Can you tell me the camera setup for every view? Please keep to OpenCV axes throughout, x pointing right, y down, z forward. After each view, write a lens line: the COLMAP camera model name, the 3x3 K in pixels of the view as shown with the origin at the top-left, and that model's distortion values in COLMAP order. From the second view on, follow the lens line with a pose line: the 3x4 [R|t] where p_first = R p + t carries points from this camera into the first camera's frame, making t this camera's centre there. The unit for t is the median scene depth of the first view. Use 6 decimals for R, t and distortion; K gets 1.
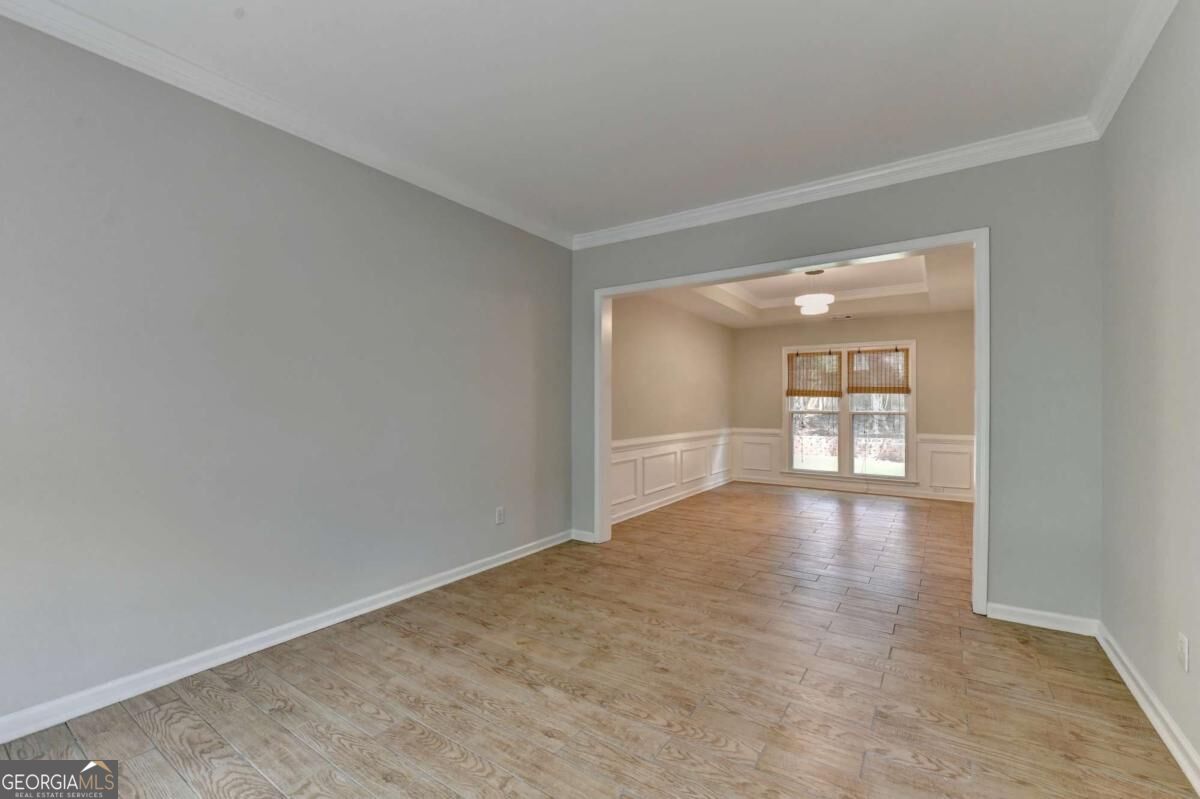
lens RADIAL K [[490.7, 0, 600.0], [0, 490.7, 399.5], [0, 0, 1]] dist [0.000096, -0.000182]
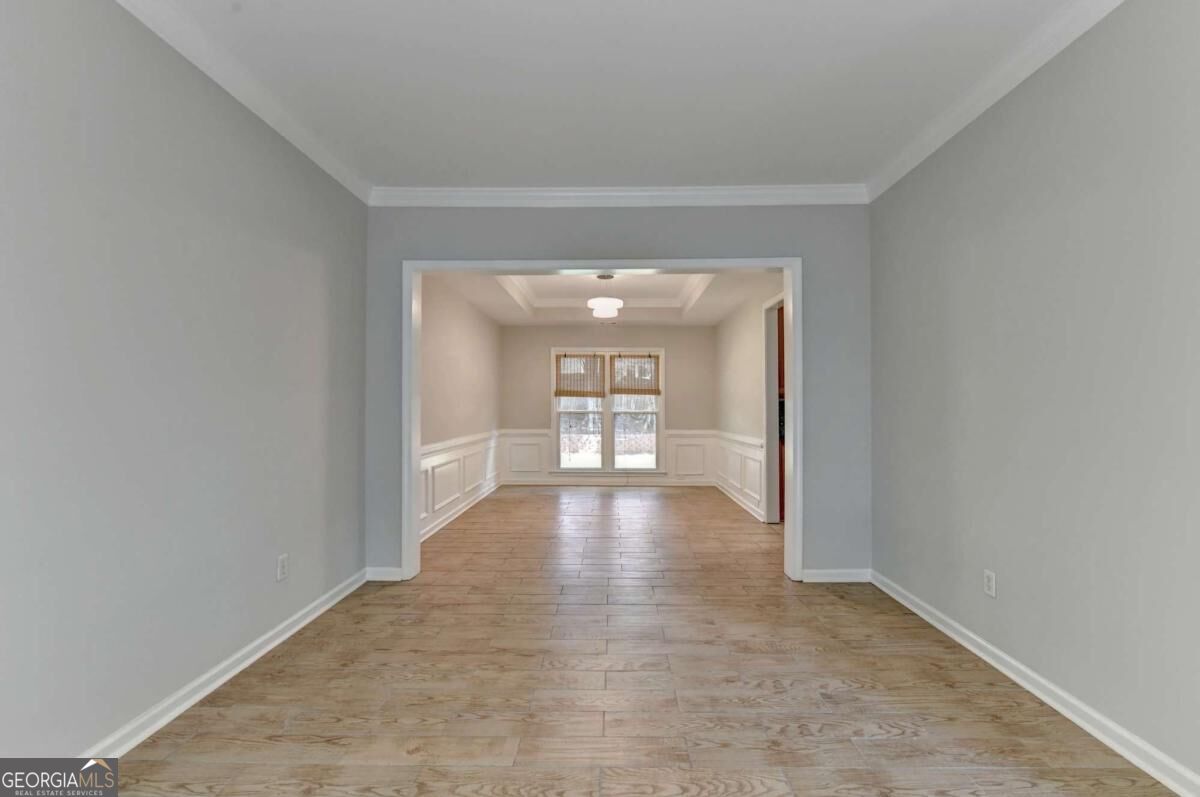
lens RADIAL K [[496.2, 0, 548.9], [0, 496.2, 399.1], [0, 0, 1]] dist [-0.002366, -0.000288]
pose [[0.841506, 0.004052, 0.540232, -0.231175], [-0.004030, 0.999991, -0.001223, -0.000092], [-0.540232, -0.001148, 0.841515, 0.187431]]
